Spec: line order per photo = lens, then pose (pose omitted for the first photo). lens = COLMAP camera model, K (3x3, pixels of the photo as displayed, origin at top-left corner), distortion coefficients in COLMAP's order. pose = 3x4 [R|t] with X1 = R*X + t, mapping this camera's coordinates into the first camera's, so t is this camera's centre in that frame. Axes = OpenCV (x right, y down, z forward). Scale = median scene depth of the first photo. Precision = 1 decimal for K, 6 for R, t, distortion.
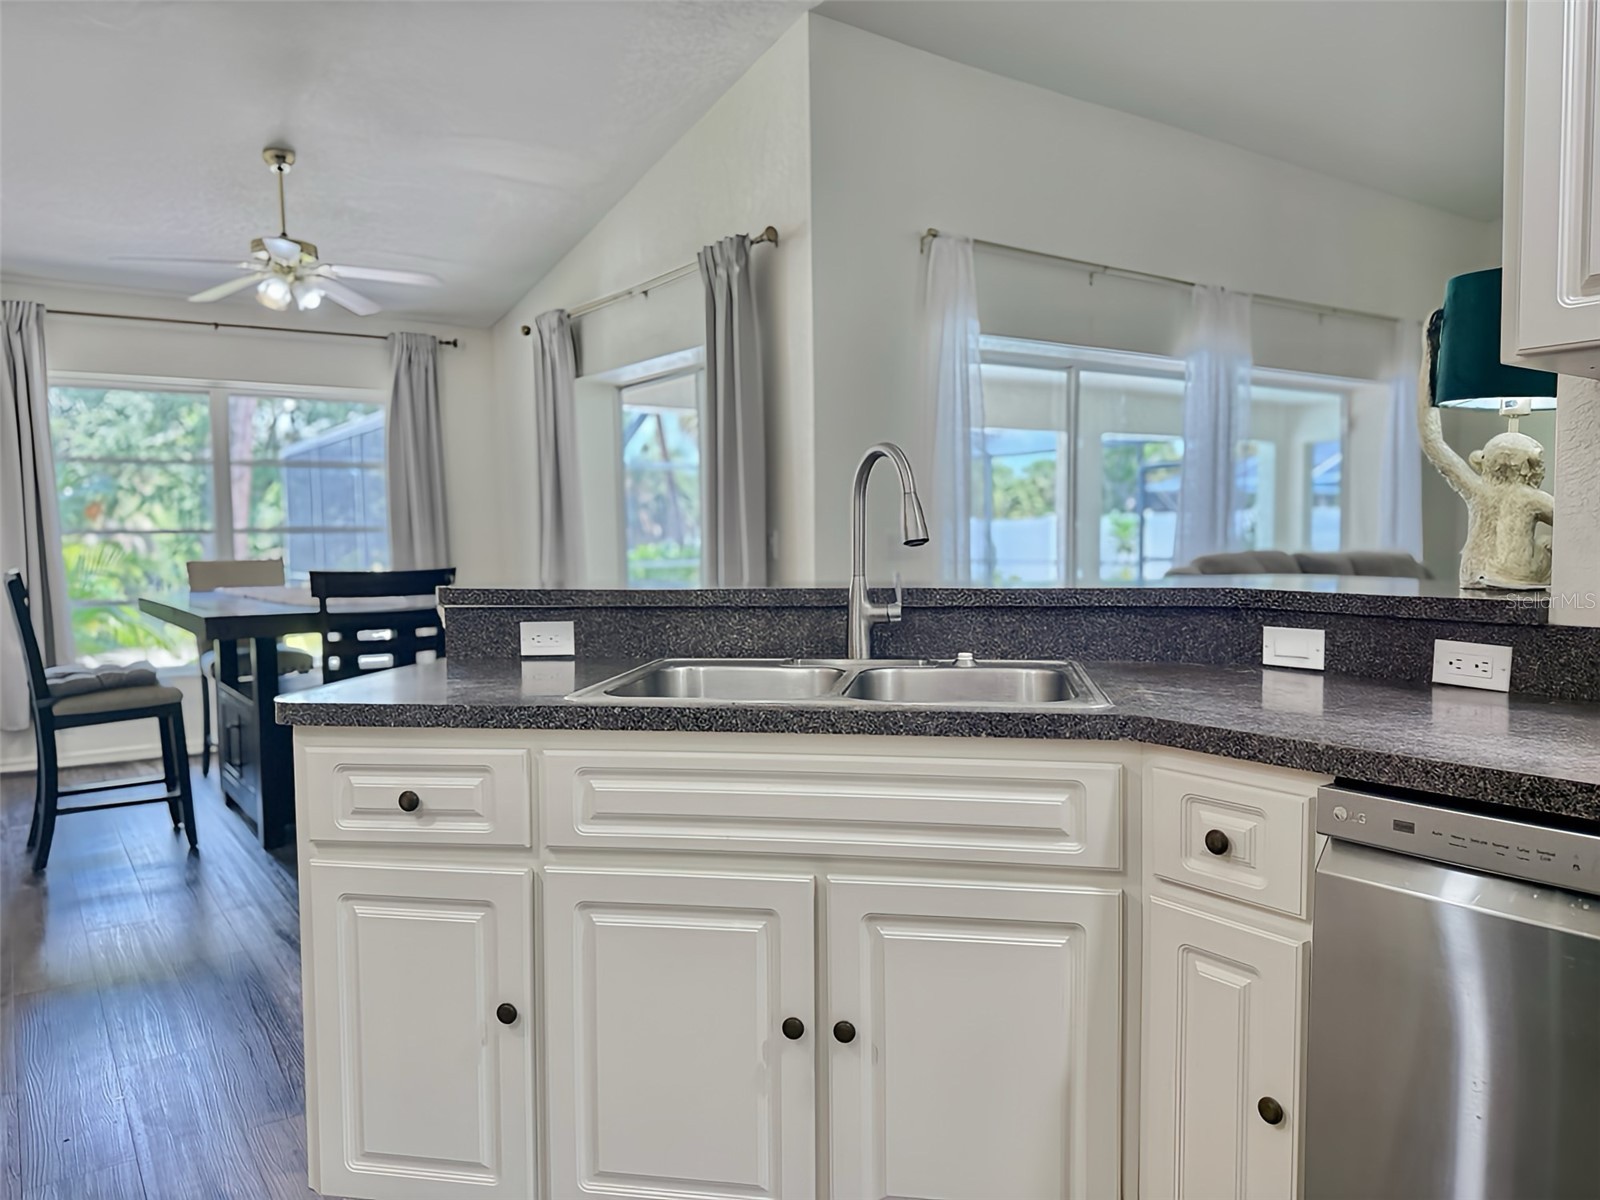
lens RADIAL K [[1139.6, 0, 799.2], [0, 1139.6, 604.2], [0, 0, 1]] dist [0.096225, -0.137297]
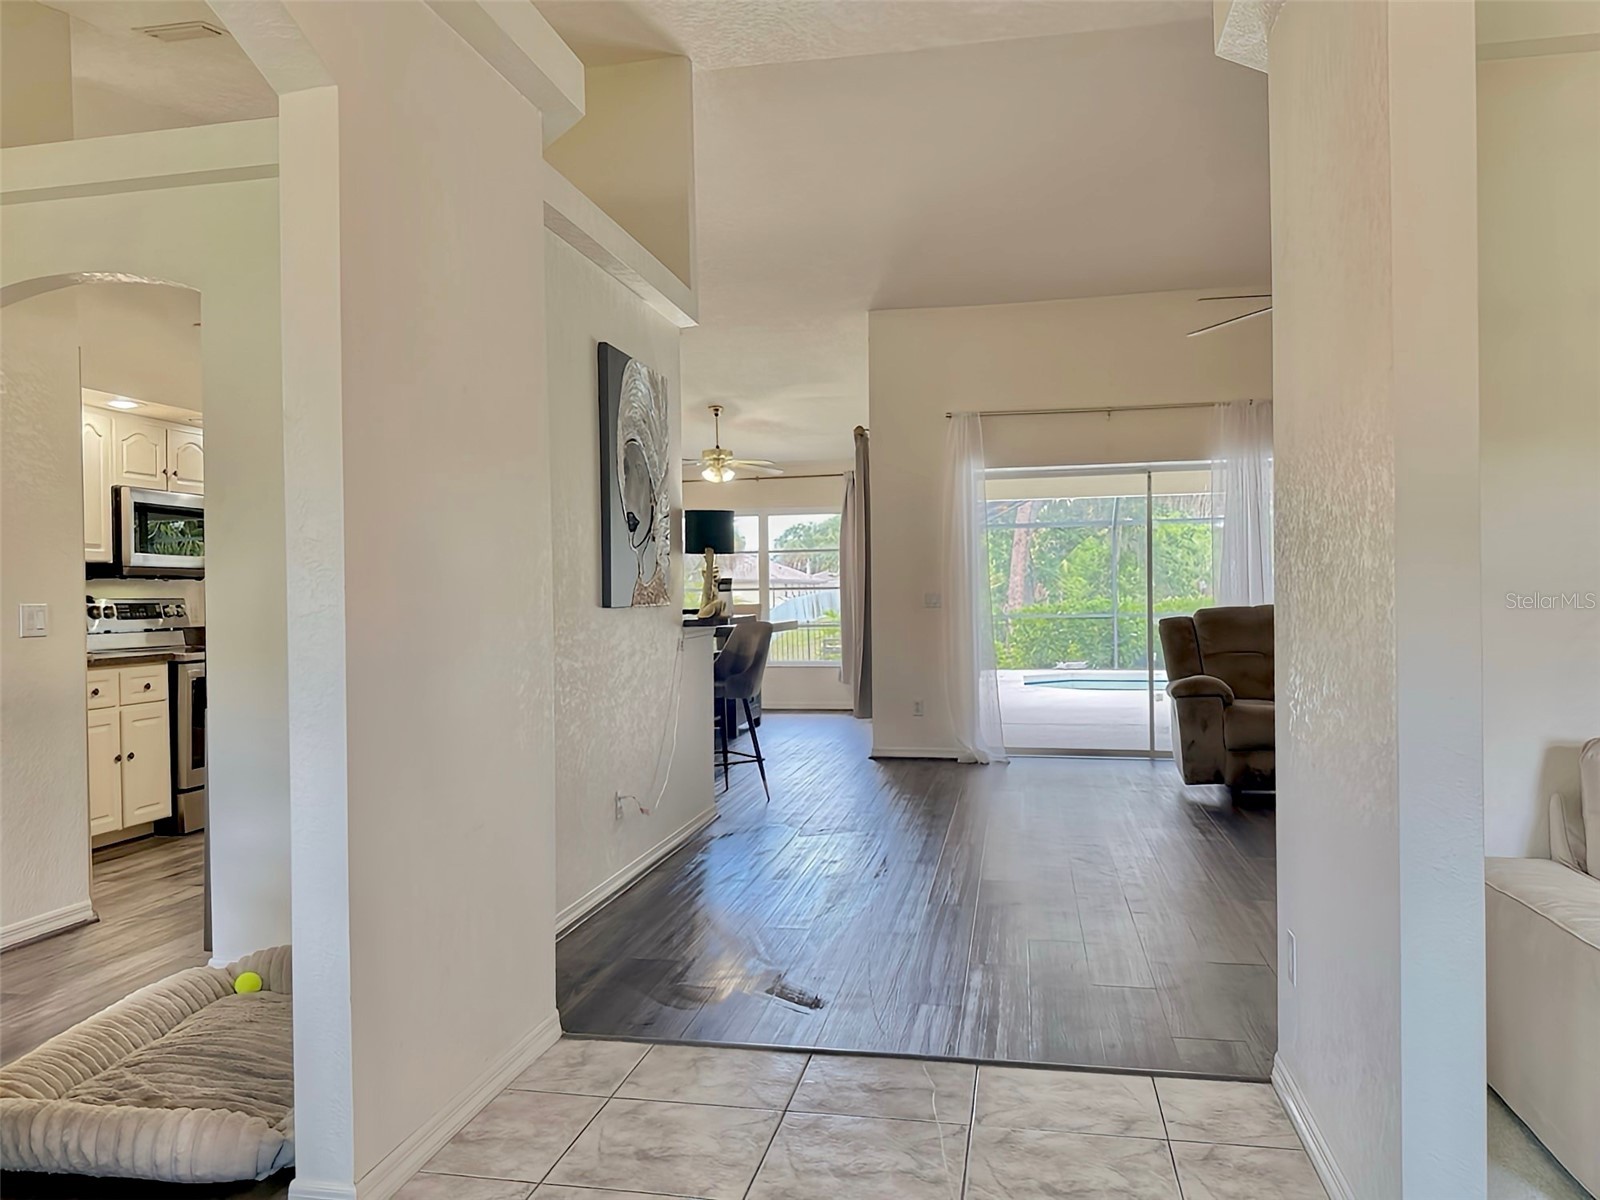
lens RADIAL K [[1139.6, 0, 799.2], [0, 1139.6, 604.2], [0, 0, 1]] dist [0.096225, -0.137297]
pose [[0.715031, 0.013393, -0.698965, 1.289570], [-0.041204, 0.998886, -0.023011, 0.003671], [0.697878, 0.045253, 0.714786, -0.413141]]
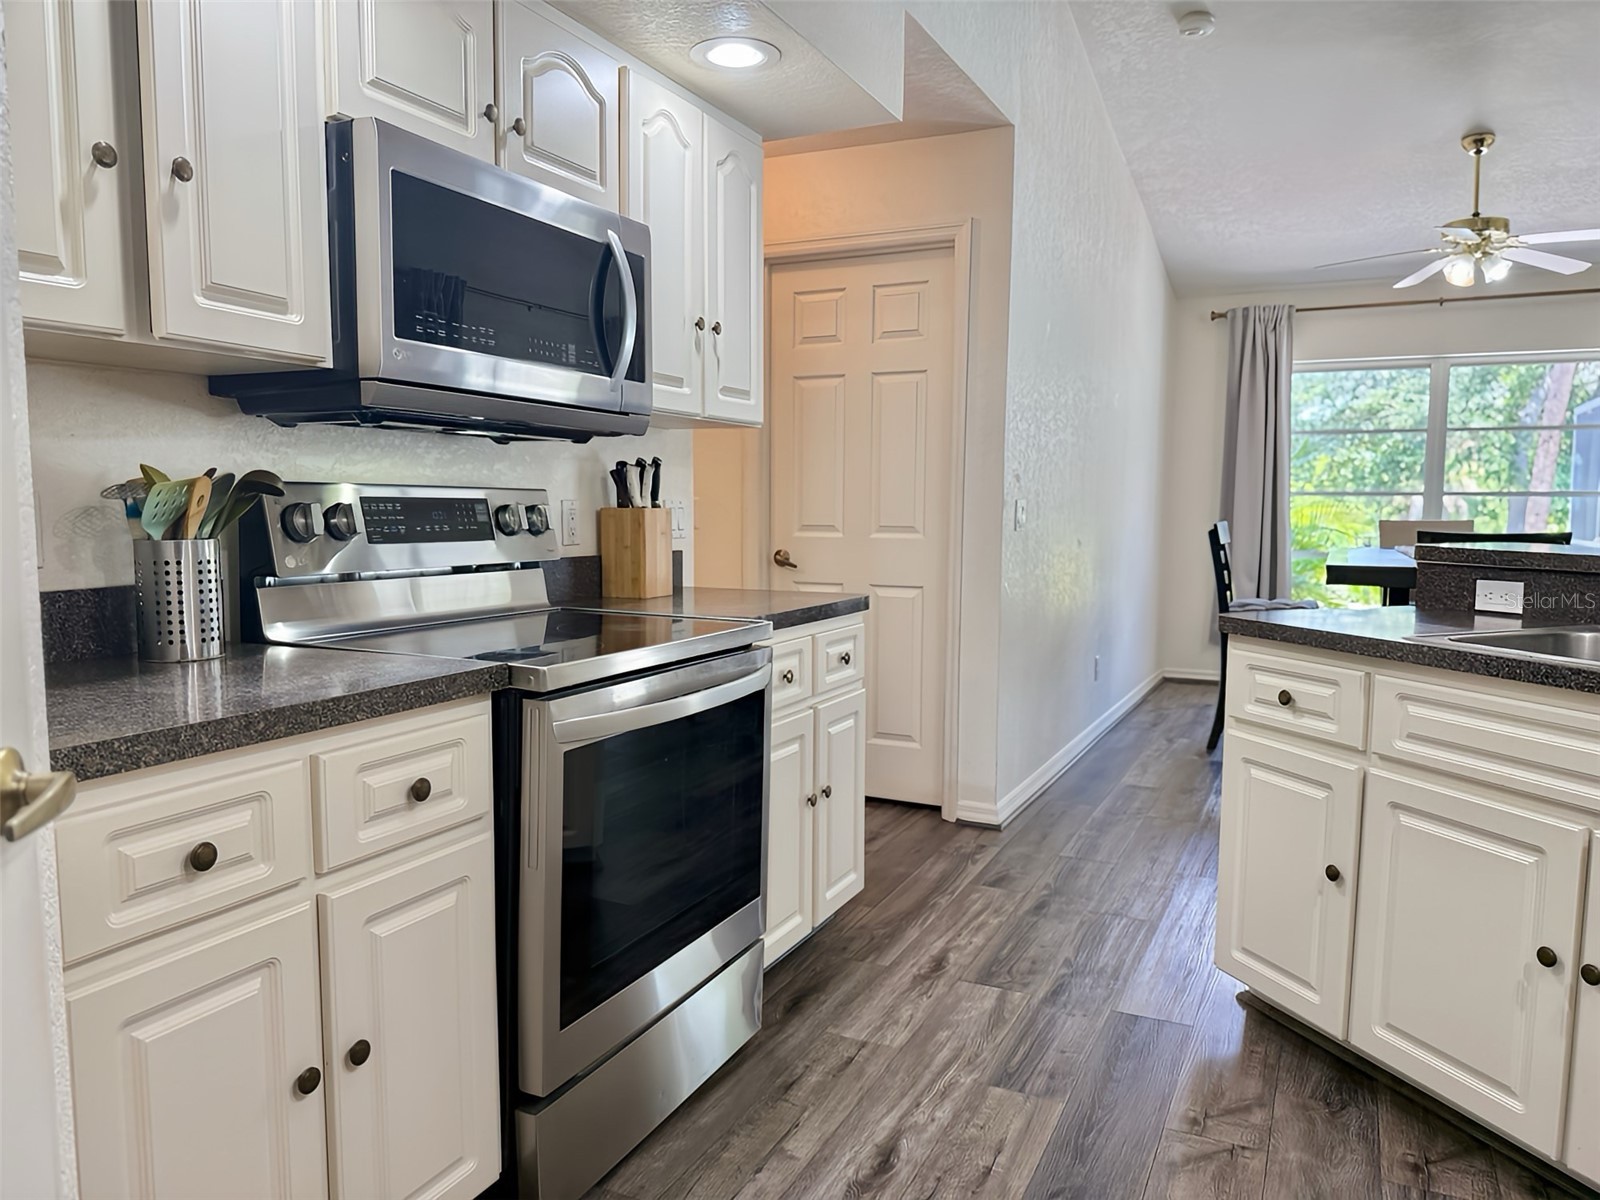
lens RADIAL K [[1150.2, 0, 802.6], [0, 1150.2, 616.7], [0, 0, 1]] dist [0.029077, -0.004720]
pose [[0.493879, 0.106717, -0.862957, 0.250979], [-0.068013, 0.994141, 0.084015, 0.000965], [0.866867, 0.017199, 0.498244, -0.074797]]
